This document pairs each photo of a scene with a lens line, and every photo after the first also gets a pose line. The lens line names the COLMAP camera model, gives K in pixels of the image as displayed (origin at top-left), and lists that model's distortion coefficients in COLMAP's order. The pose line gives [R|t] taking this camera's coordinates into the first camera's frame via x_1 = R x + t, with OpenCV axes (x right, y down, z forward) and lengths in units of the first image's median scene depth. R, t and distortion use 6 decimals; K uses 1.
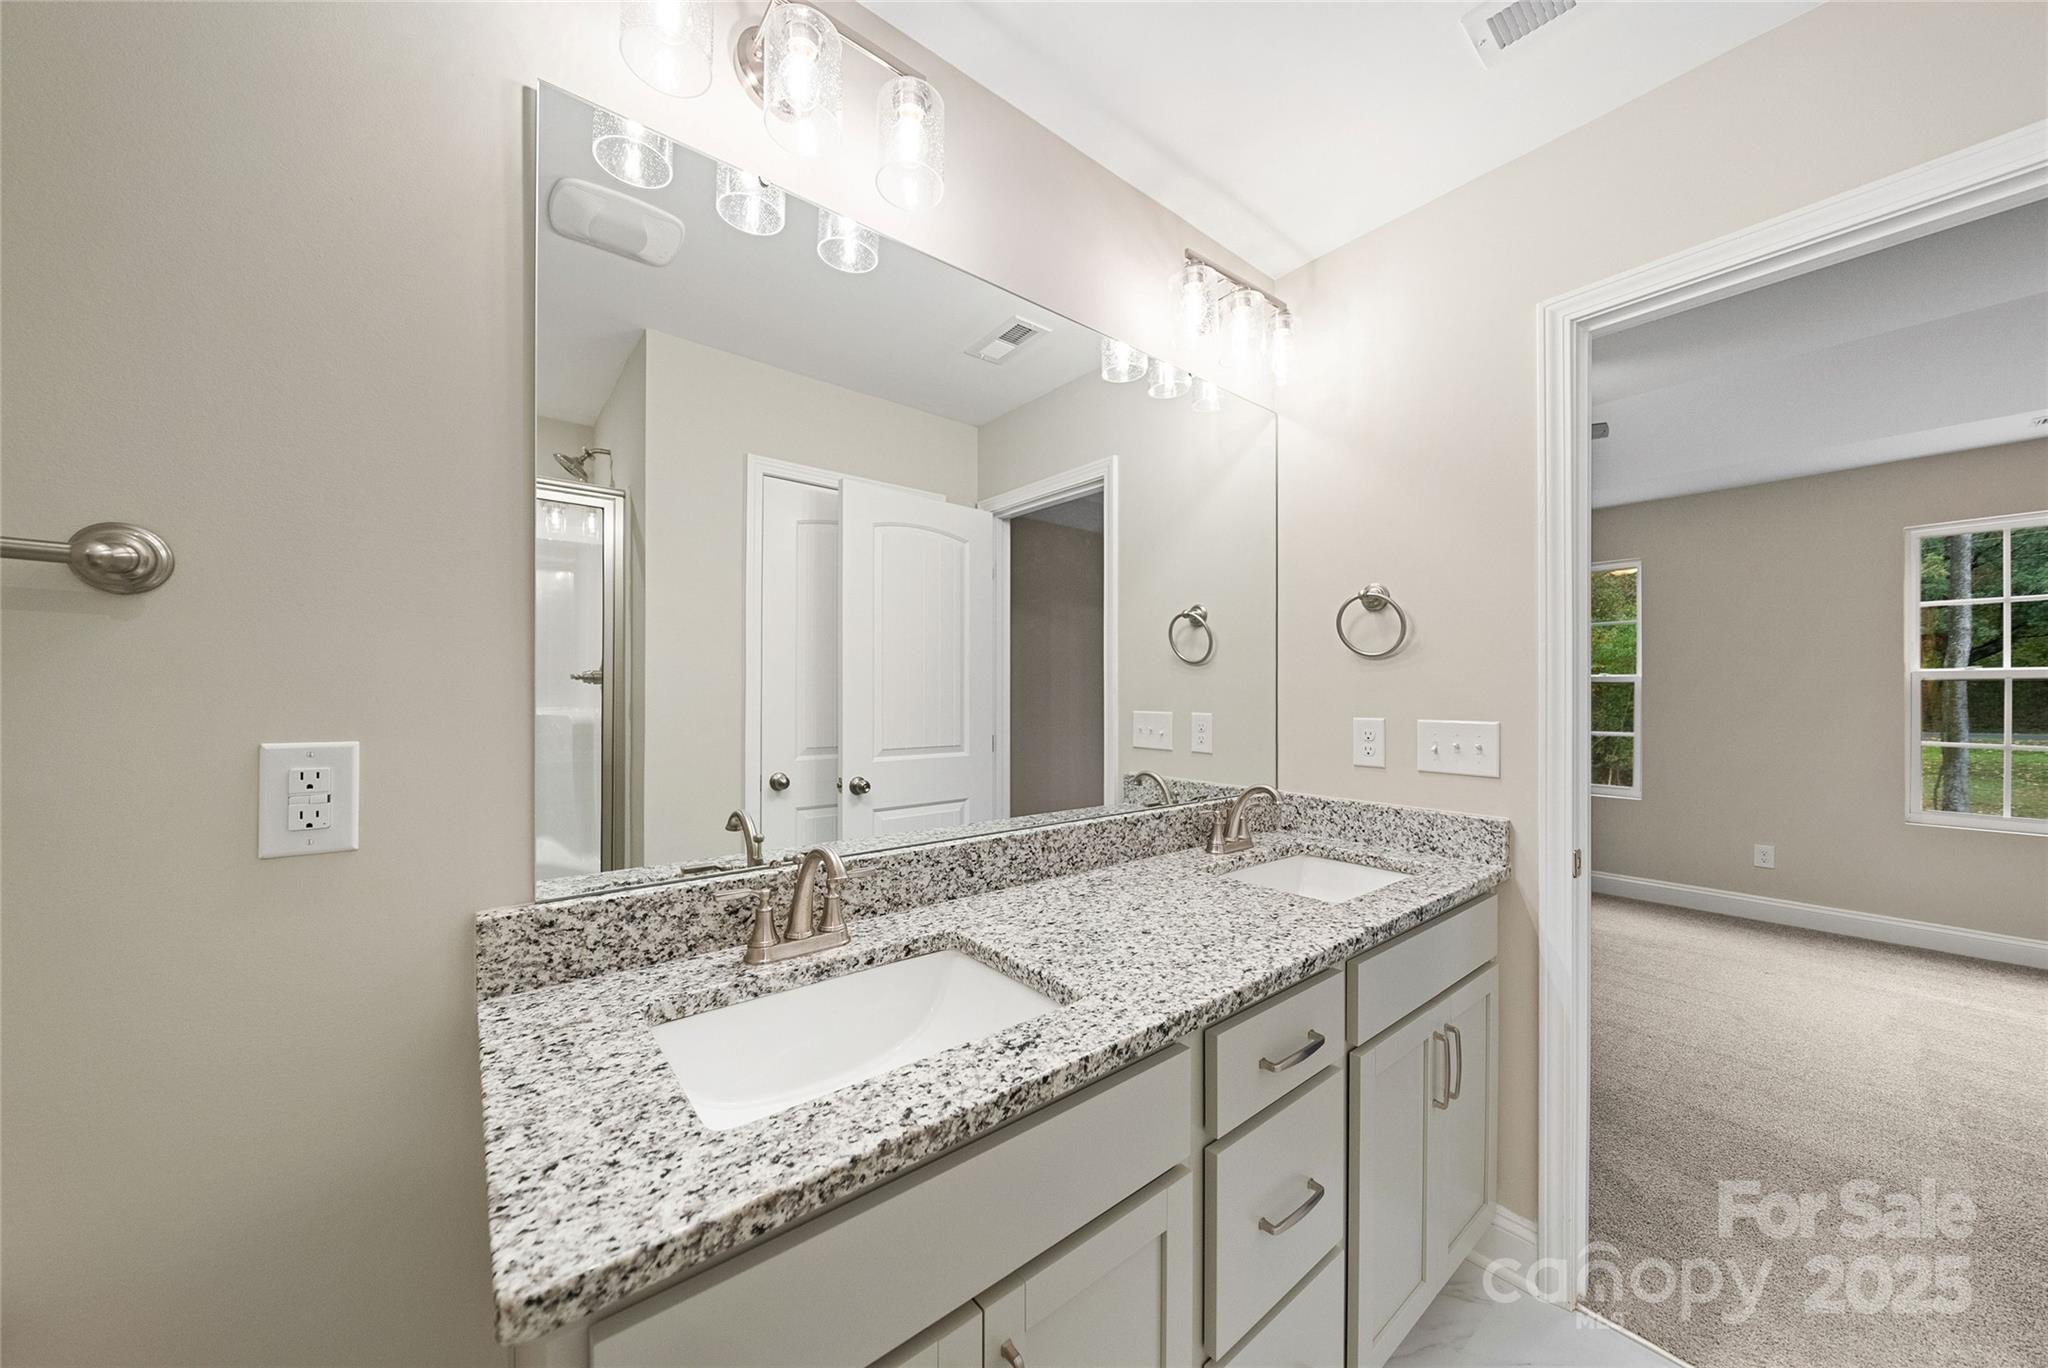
lens RADIAL K [[707.4, 0, 1028.4], [0, 707.4, 695.5], [0, 0, 1]] dist [-0.000921, 0.000018]
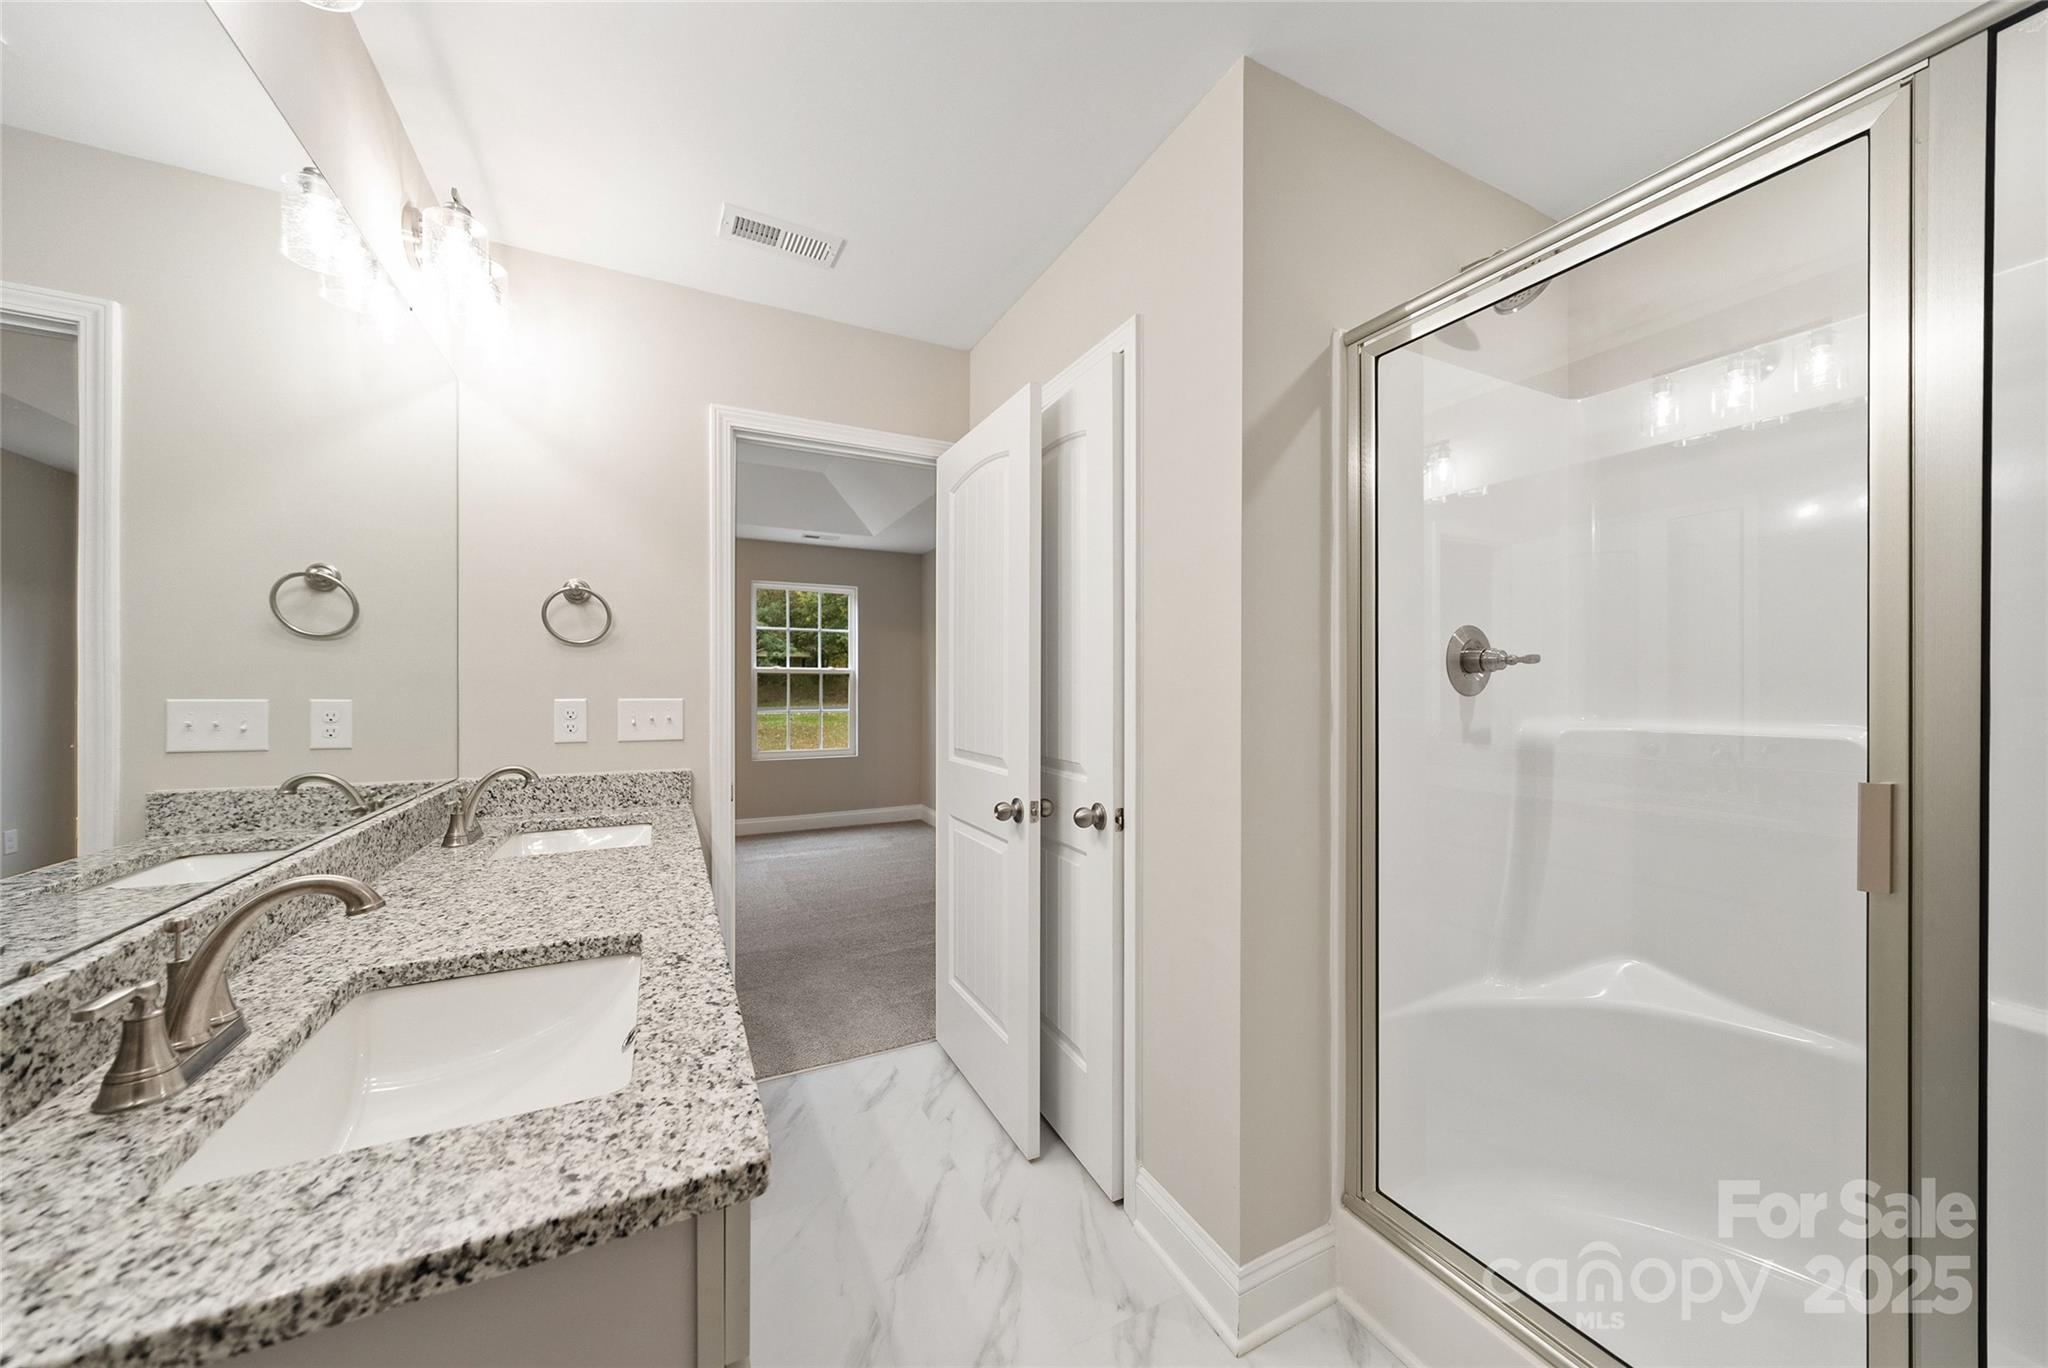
lens RADIAL K [[707.4, 0, 1031.6], [0, 707.4, 689.2], [0, 0, 1]] dist [-0.000921, 0.000018]
pose [[0.186470, -0.005486, 0.982445, -0.637648], [0.000616, 0.999985, 0.005467, 0.015162], [-0.982461, -0.000415, 0.186470, 0.107775]]
